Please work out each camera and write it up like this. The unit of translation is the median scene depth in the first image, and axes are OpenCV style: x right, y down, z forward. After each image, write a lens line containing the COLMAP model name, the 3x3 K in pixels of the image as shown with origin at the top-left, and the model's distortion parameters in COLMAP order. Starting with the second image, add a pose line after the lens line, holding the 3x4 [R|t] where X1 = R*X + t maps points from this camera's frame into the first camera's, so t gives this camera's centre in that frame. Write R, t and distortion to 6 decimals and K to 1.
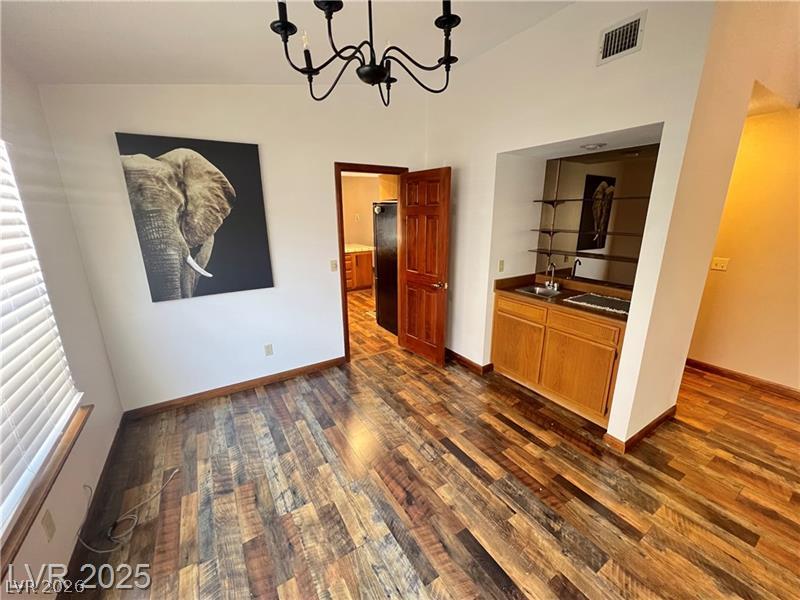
lens RADIAL K [[320.2, 0, 398.6], [0, 320.2, 298.0], [0, 0, 1]] dist [-0.002533, 0.000633]
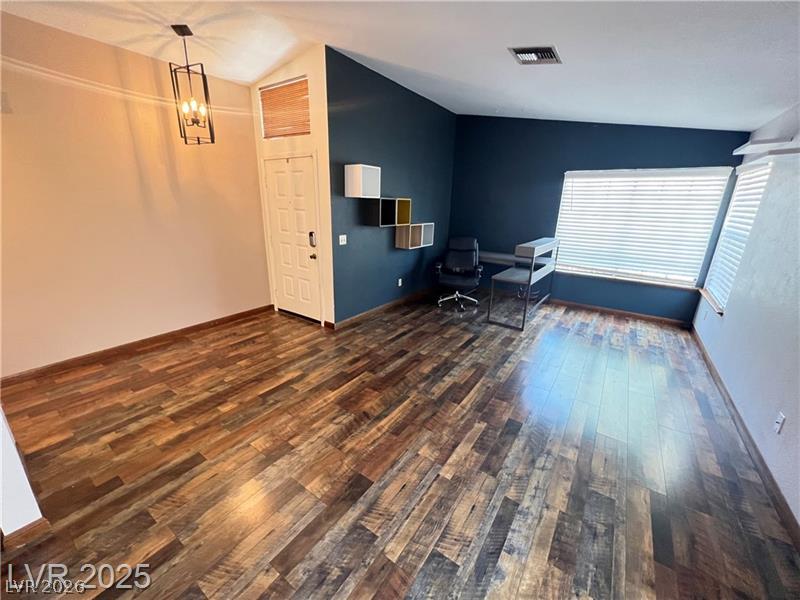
lens RADIAL K [[320.2, 0, 398.6], [0, 320.2, 298.0], [0, 0, 1]] dist [-0.002533, 0.000633]
pose [[-0.393053, -0.265986, 0.880205, -0.077307], [0.220116, 0.902199, 0.370925, -0.060939], [-0.892781, 0.339540, -0.296064, 0.319660]]
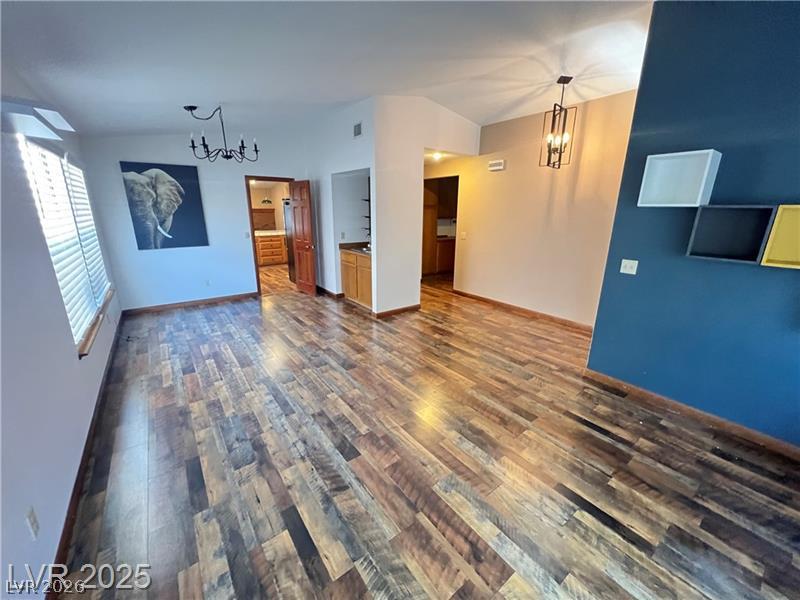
lens RADIAL K [[320.2, 0, 398.6], [0, 320.2, 298.0], [0, 0, 1]] dist [-0.002533, 0.000633]
pose [[0.996066, -0.008048, 0.088247, 0.608116], [0.007202, 0.999925, 0.009904, 0.300283], [-0.088320, -0.009229, 0.996049, -1.048908]]
